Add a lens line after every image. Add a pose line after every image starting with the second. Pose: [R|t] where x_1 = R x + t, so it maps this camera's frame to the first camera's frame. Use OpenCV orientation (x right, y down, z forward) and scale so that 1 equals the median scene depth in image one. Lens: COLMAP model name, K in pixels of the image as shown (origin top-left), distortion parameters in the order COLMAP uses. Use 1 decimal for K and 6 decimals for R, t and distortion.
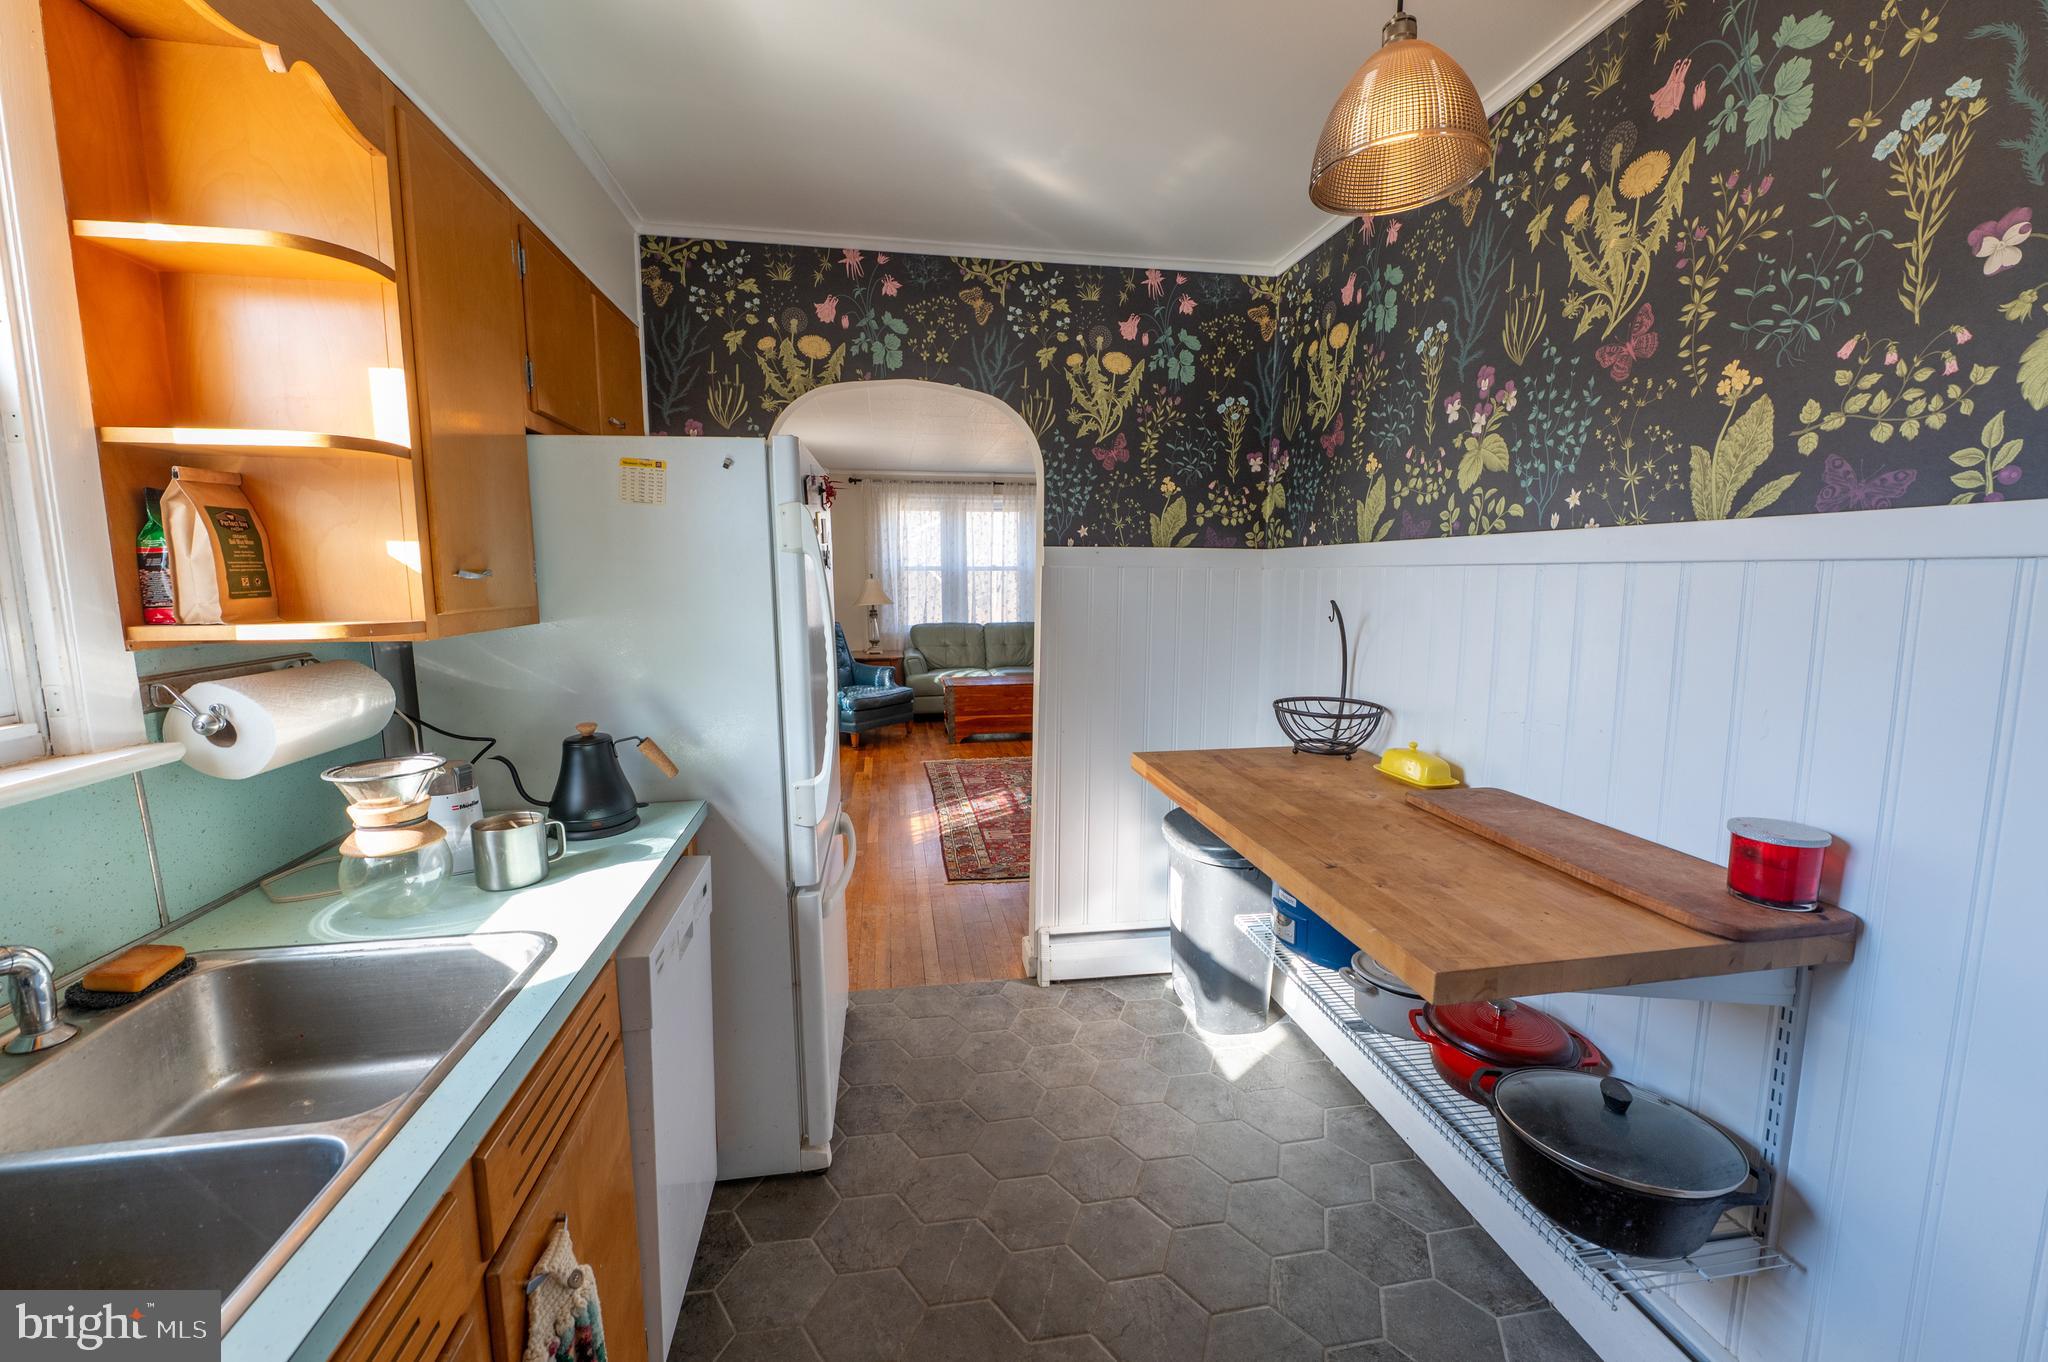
lens RADIAL K [[812.6, 0, 1029.7], [0, 812.6, 672.7], [0, 0, 1]] dist [-0.003631, -0.001804]
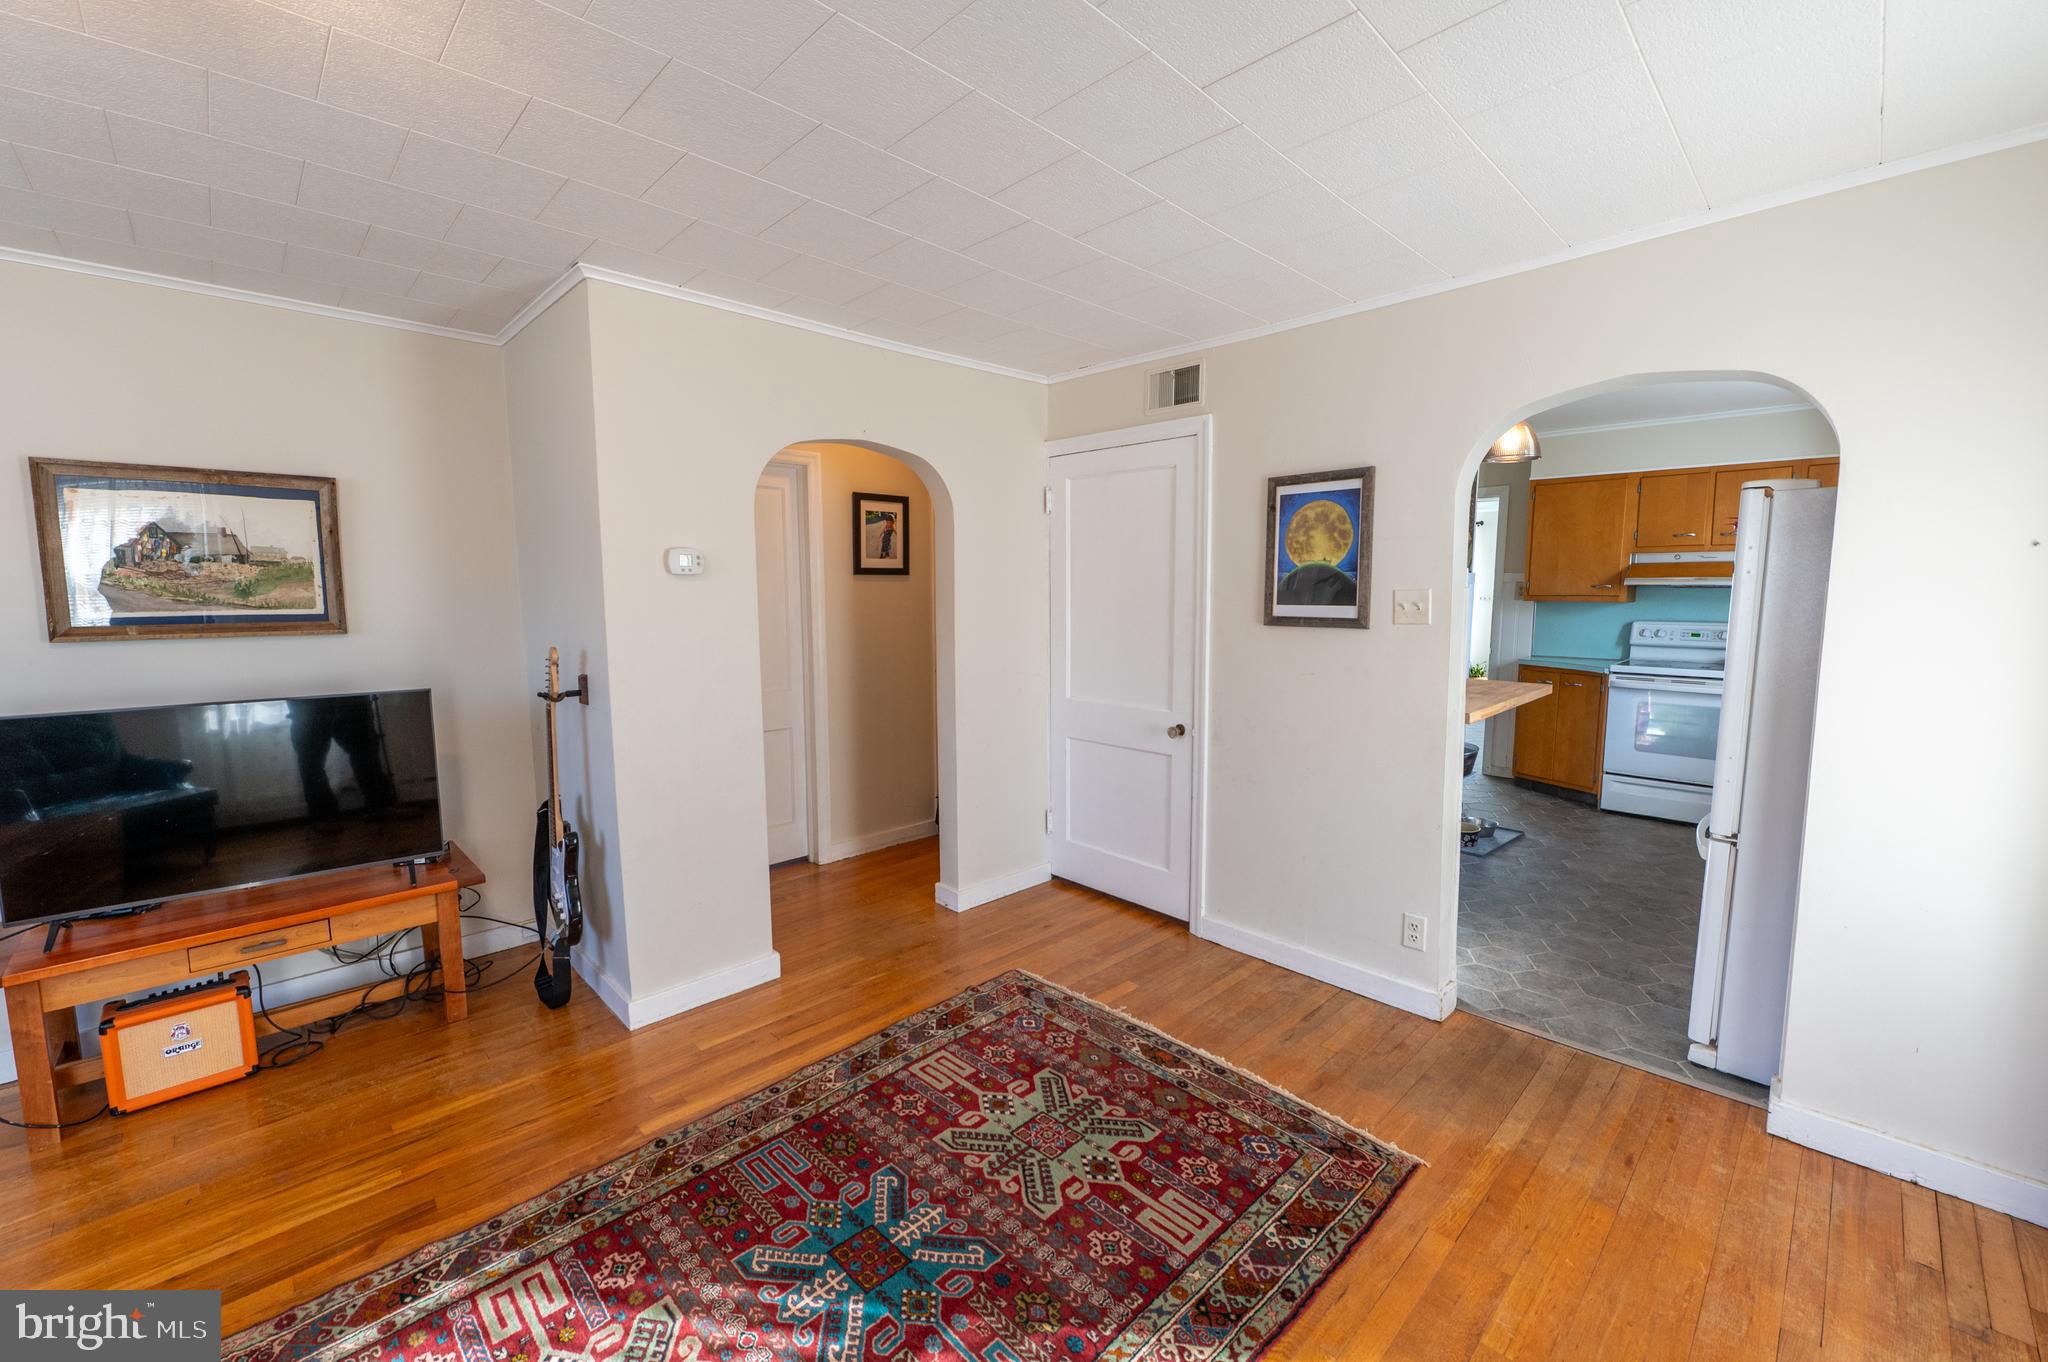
lens RADIAL K [[812.6, 0, 1023.7], [0, 812.6, 675.1], [0, 0, 1]] dist [-0.003631, -0.001804]
pose [[-0.562857, -0.086272, 0.822040, -0.553198], [0.108673, 0.978180, 0.177068, -0.284223], [-0.819379, 0.188998, -0.541200, 2.173281]]
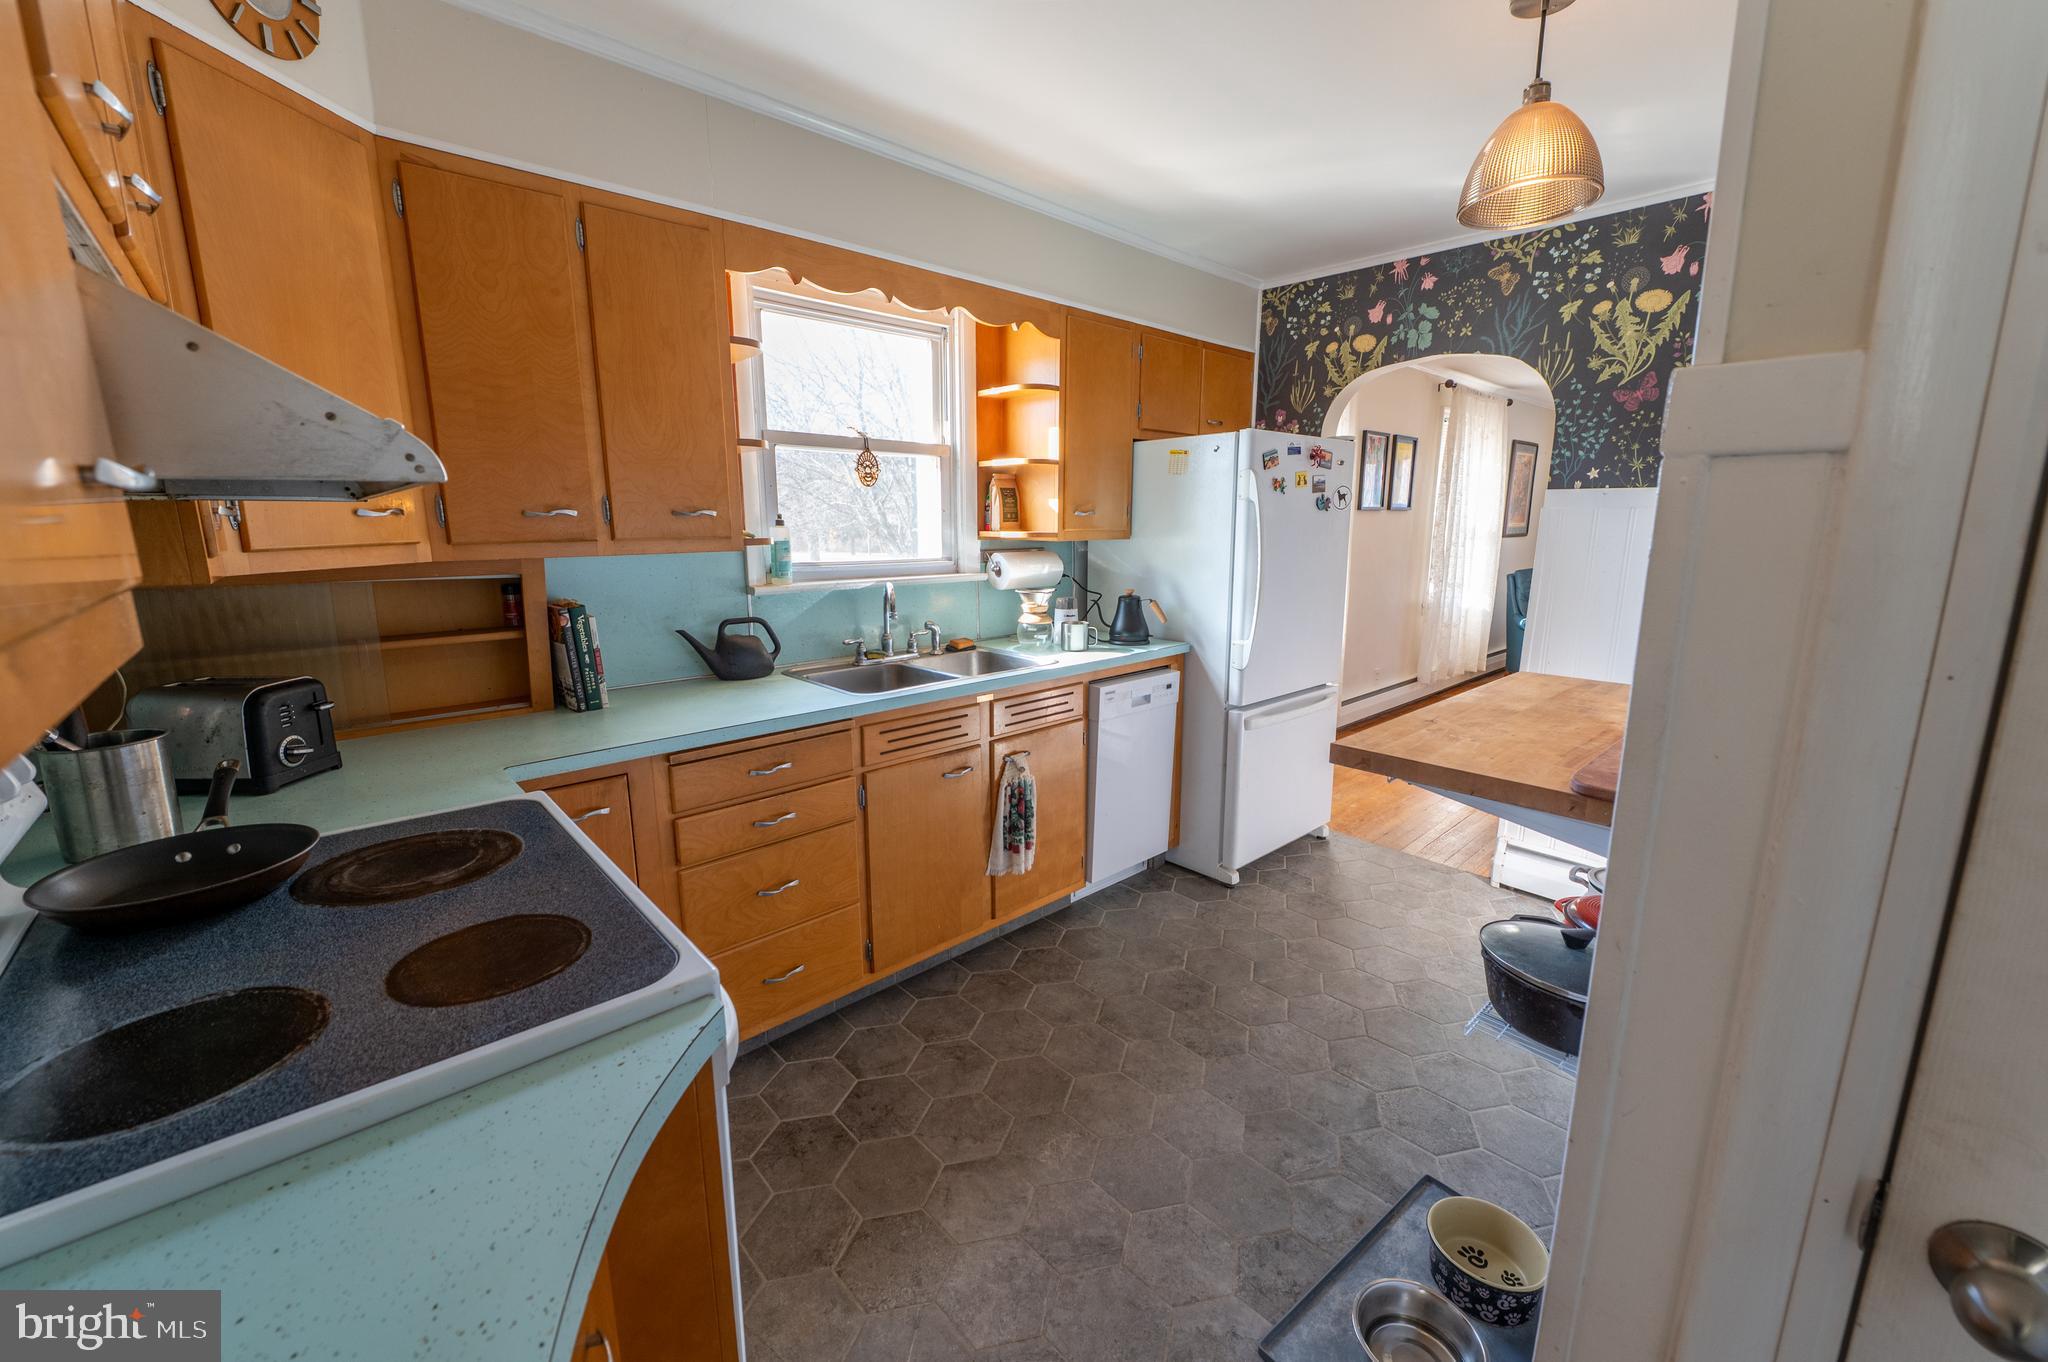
lens RADIAL K [[812.6, 0, 1004.2], [0, 812.6, 675.0], [0, 0, 1]] dist [-0.003631, -0.001804]
pose [[0.529005, 0.161176, -0.833172, 0.611880], [-0.106225, 0.986653, 0.123421, 0.035144], [0.841944, 0.023214, 0.539065, -0.203562]]
